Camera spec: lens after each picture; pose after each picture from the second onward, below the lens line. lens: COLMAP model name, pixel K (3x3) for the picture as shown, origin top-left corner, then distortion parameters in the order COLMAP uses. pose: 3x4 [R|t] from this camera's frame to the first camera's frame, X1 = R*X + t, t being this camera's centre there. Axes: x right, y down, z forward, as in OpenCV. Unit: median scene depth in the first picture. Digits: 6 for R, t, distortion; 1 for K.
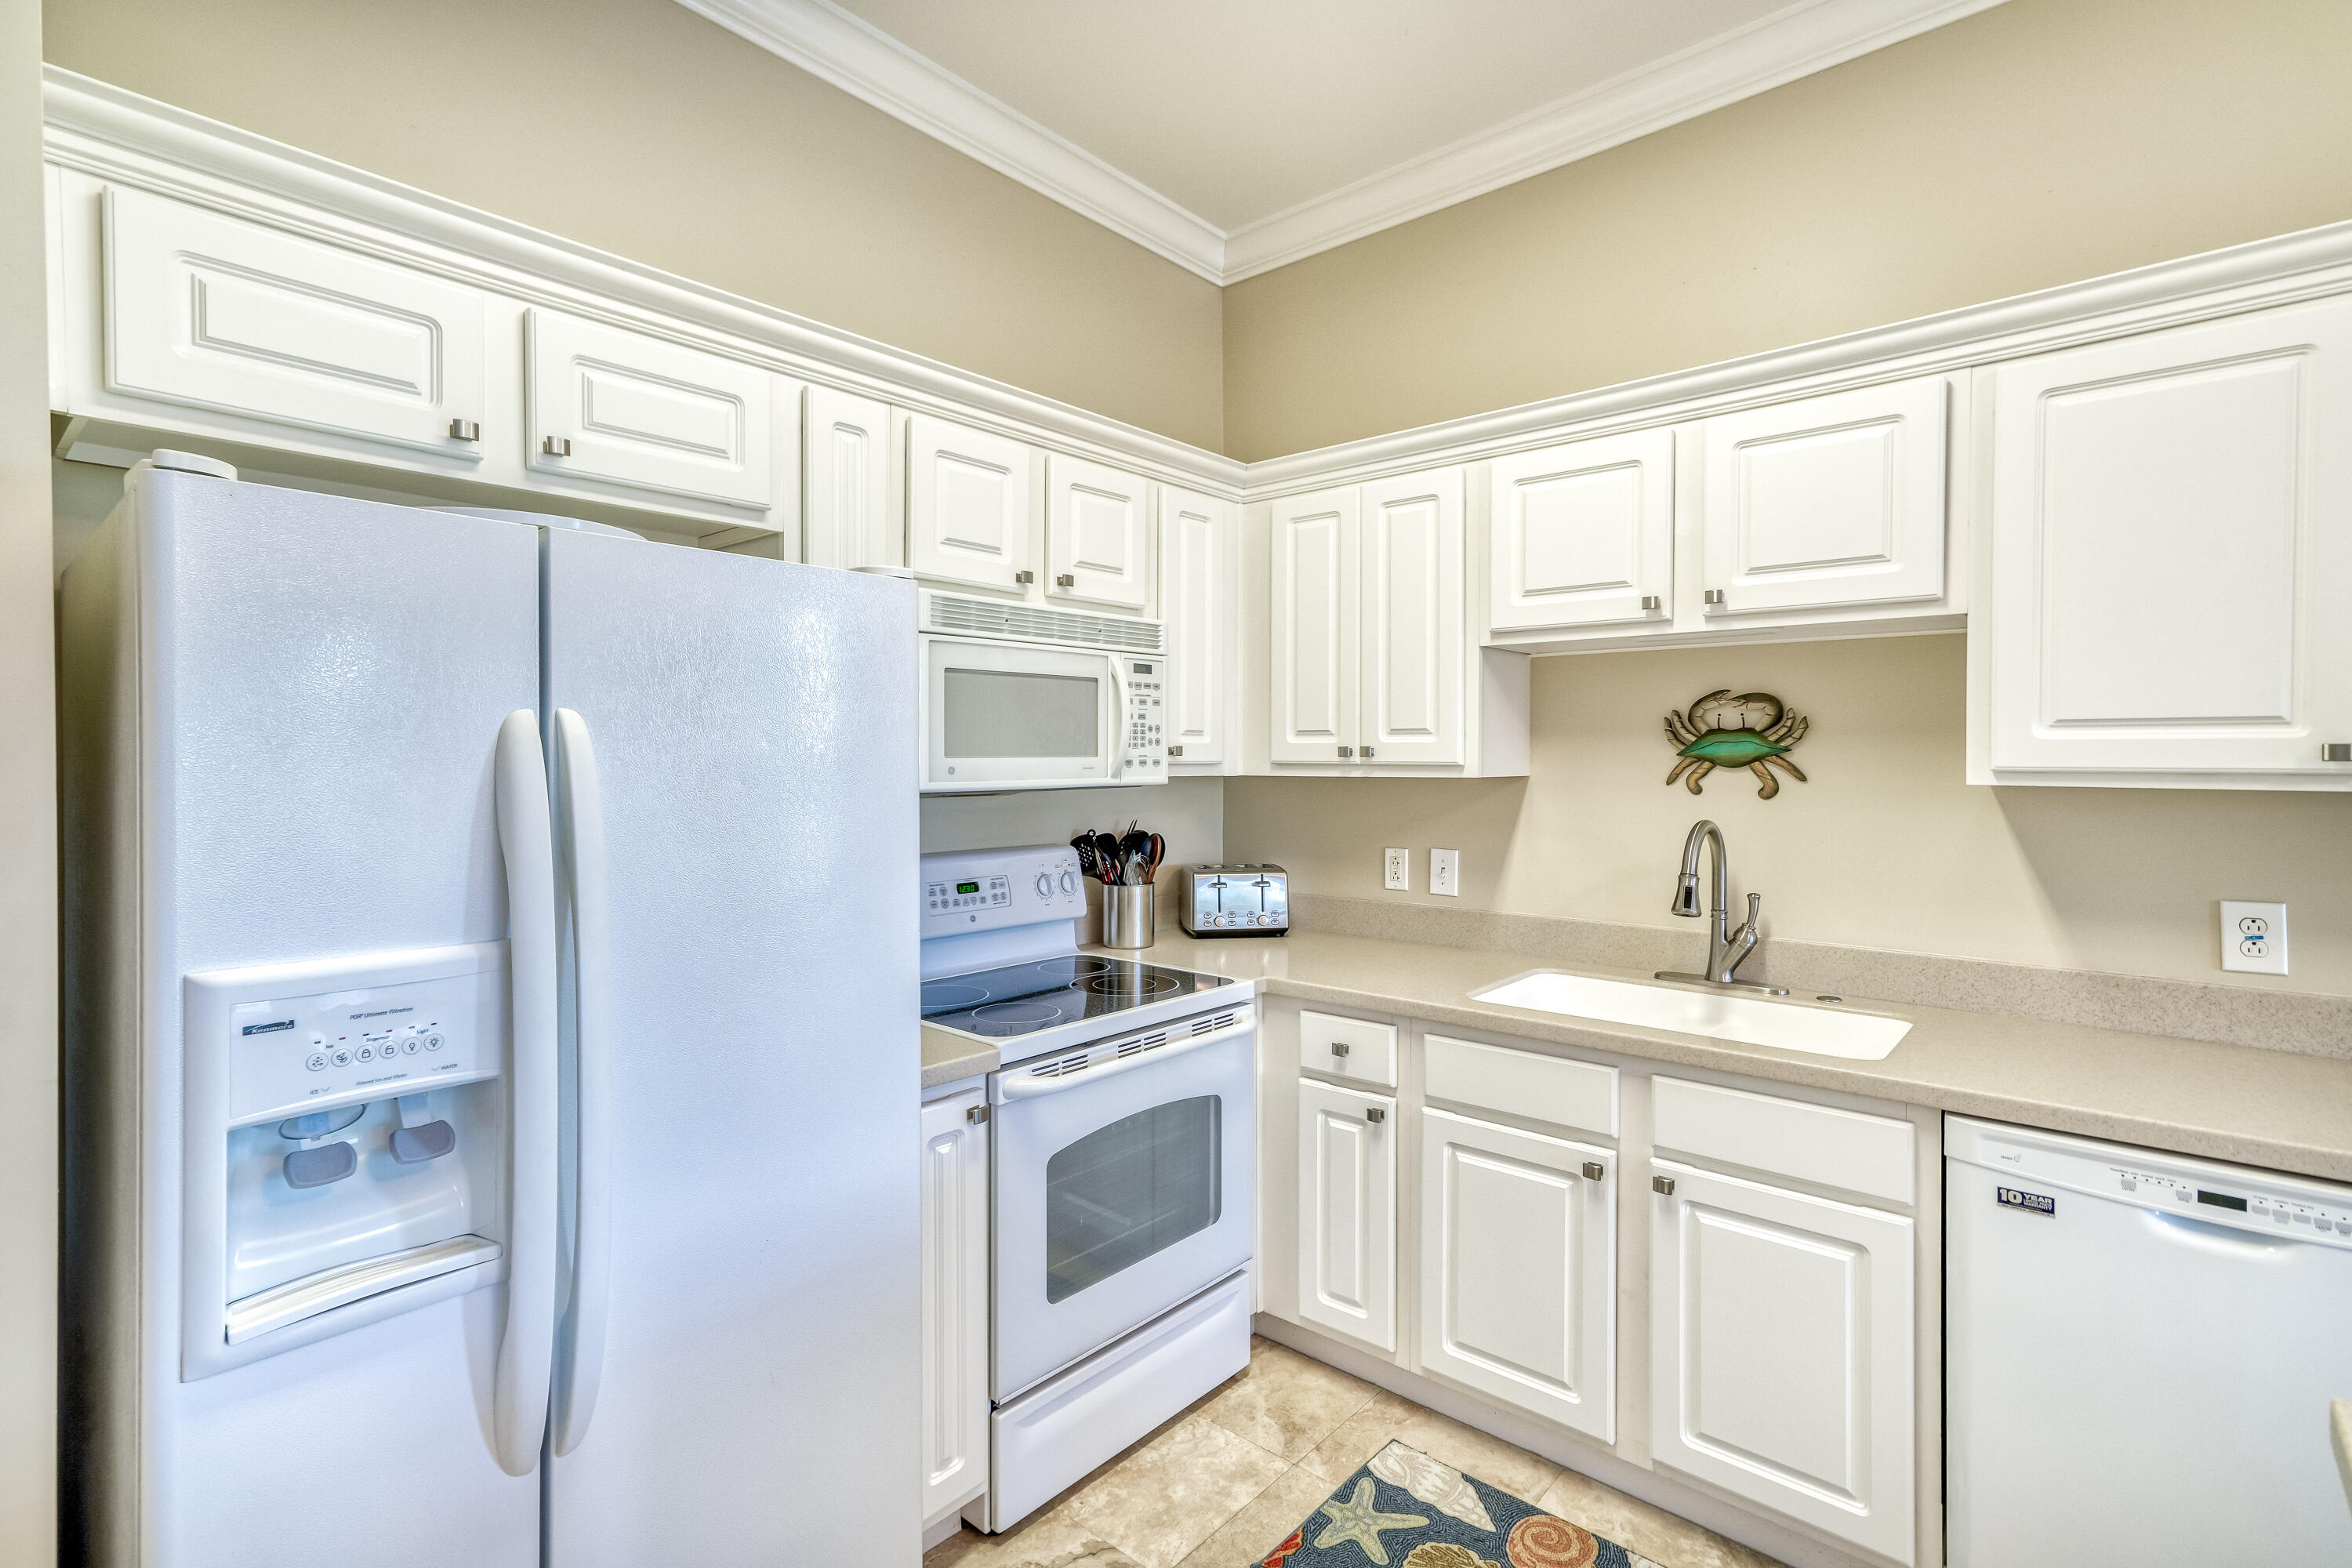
lens RADIAL K [[1101.1, 0, 1139.1], [0, 1101.1, 759.0], [0, 0, 1]] dist [-0.003539, 0.009072]
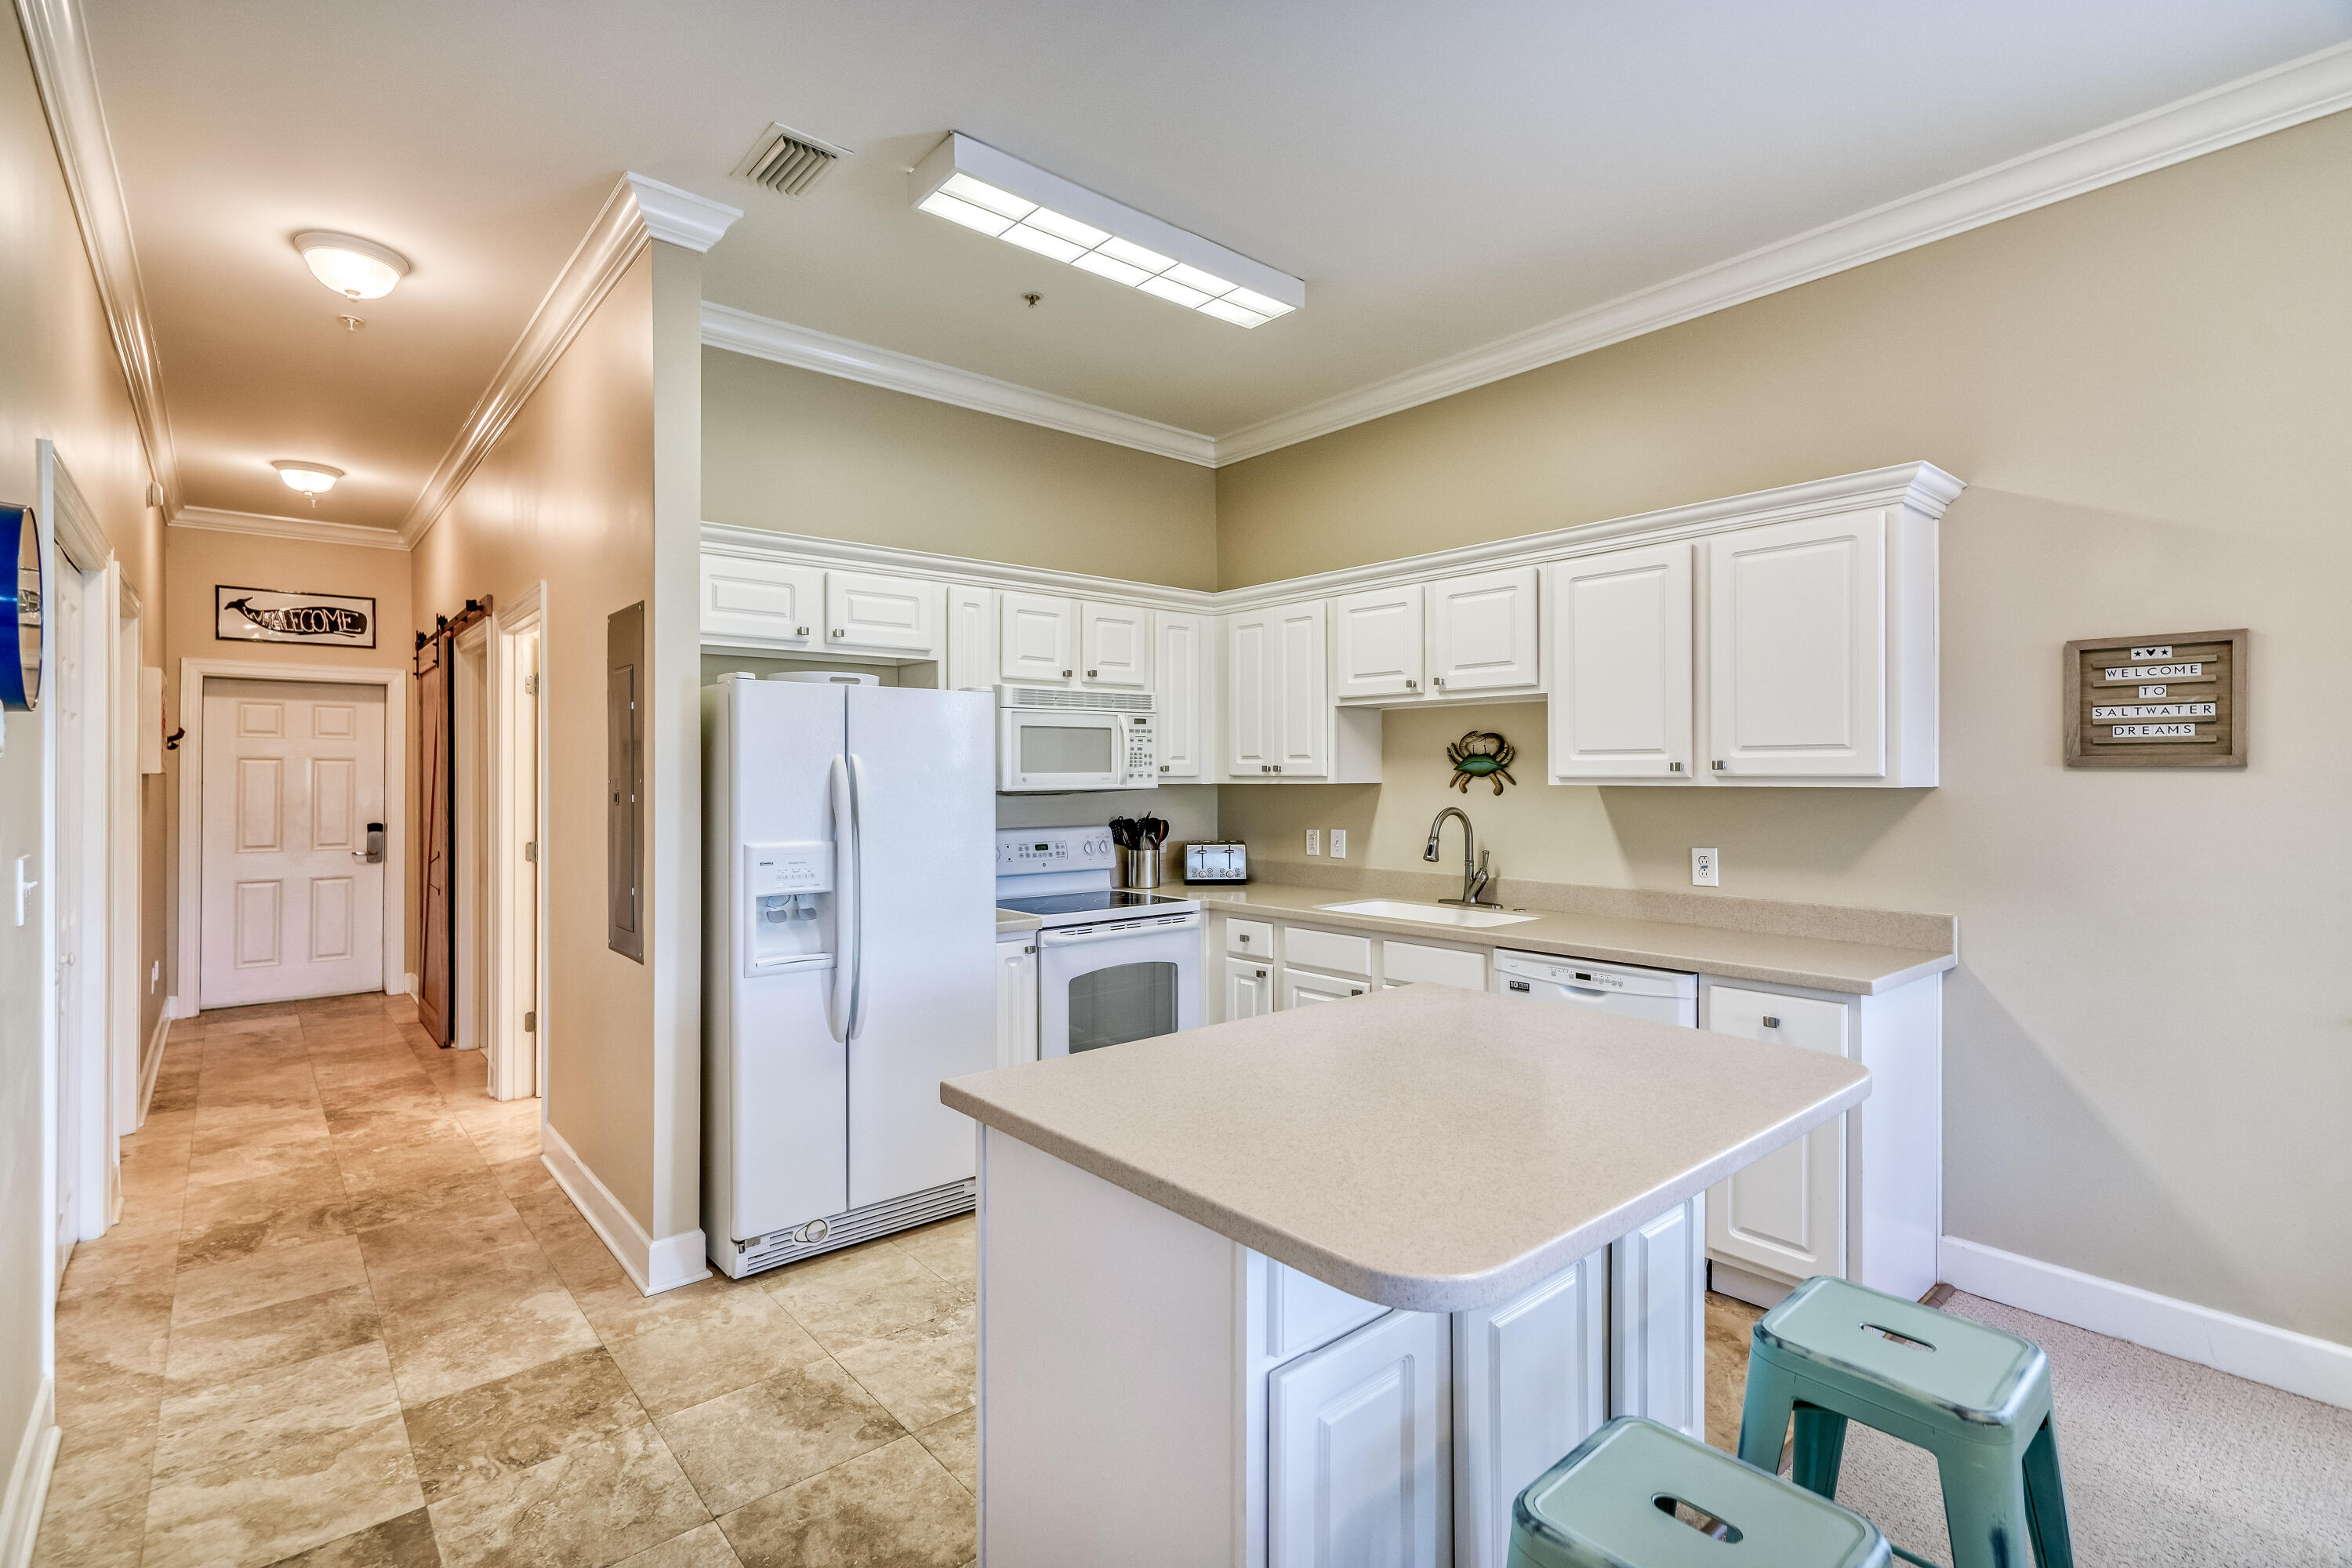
lens RADIAL K [[1101.1, 0, 1123.7], [0, 1101.1, 756.9], [0, 0, 1]] dist [-0.003539, 0.009072]
pose [[0.987041, -0.006832, -0.160324, 0.300865], [0.003857, 0.999815, -0.018855, 0.007569], [0.160423, 0.017992, 0.986884, -0.838812]]
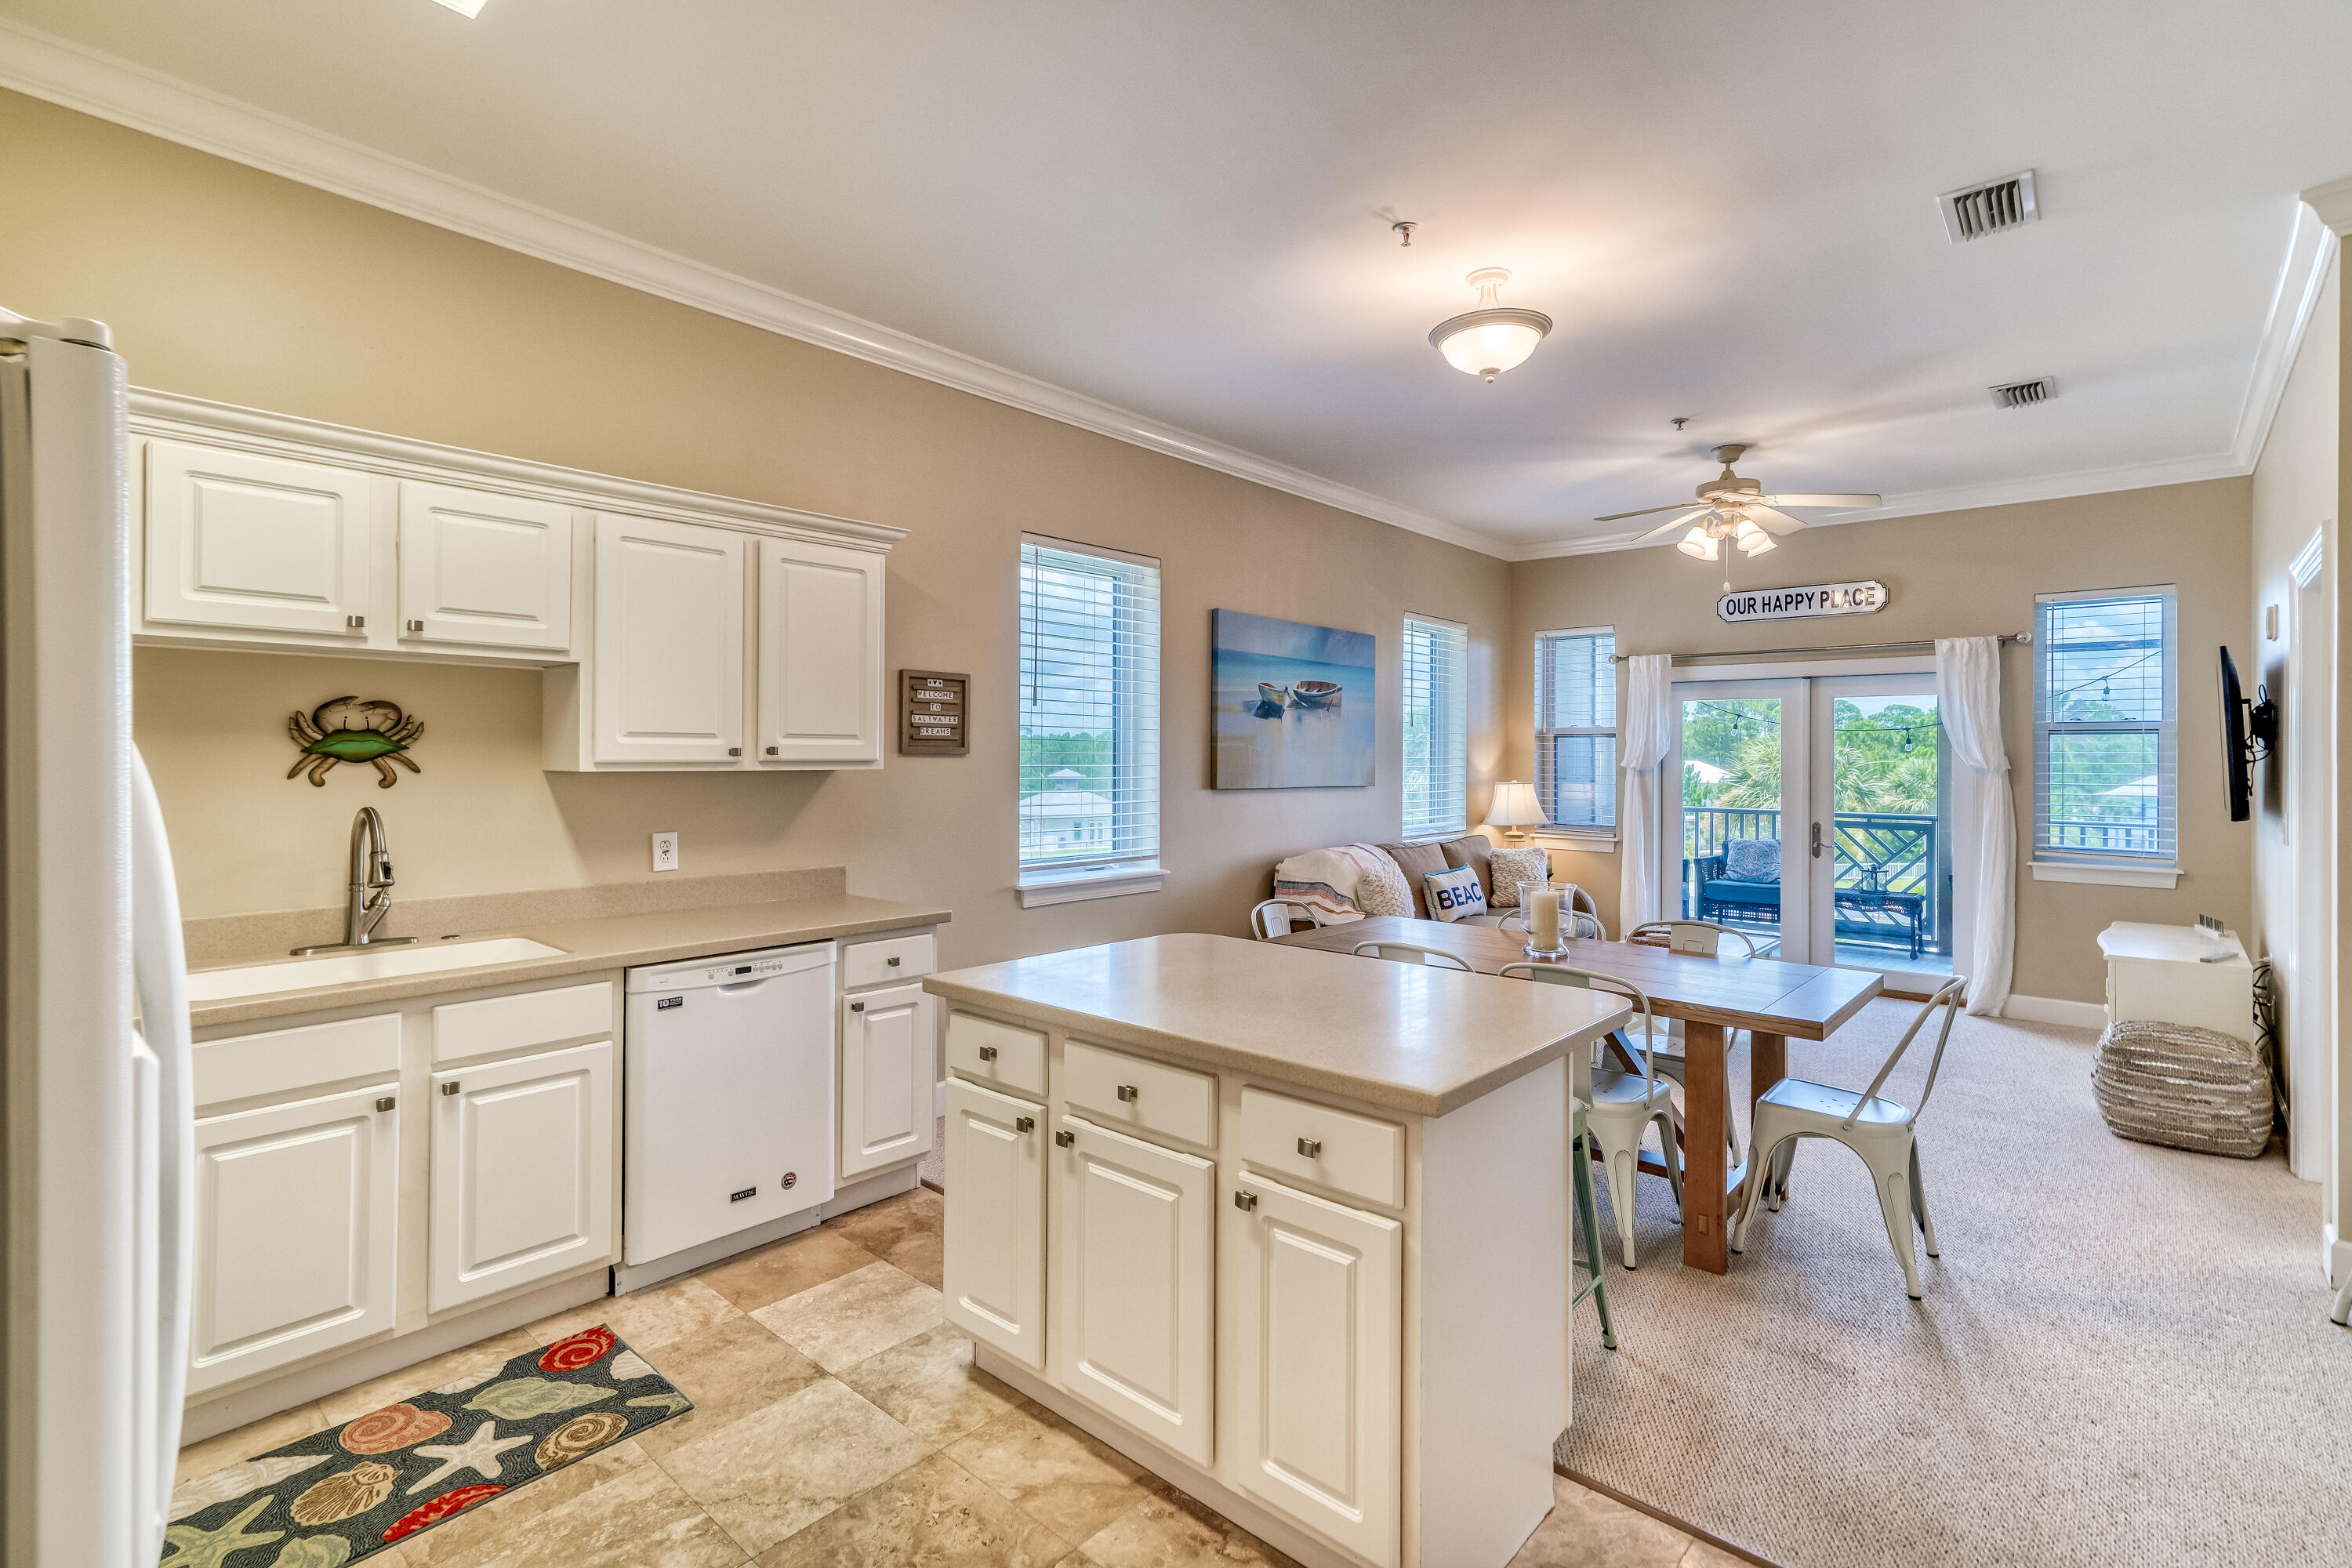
lens RADIAL K [[1101.1, 0, 1164.8], [0, 1101.1, 745.0], [0, 0, 1]] dist [-0.003539, 0.009072]
pose [[-0.008726, 0.006539, 0.999941, -0.724233], [-0.000896, 0.999978, -0.006548, -0.004453], [-0.999962, -0.000954, -0.008720, 0.160145]]
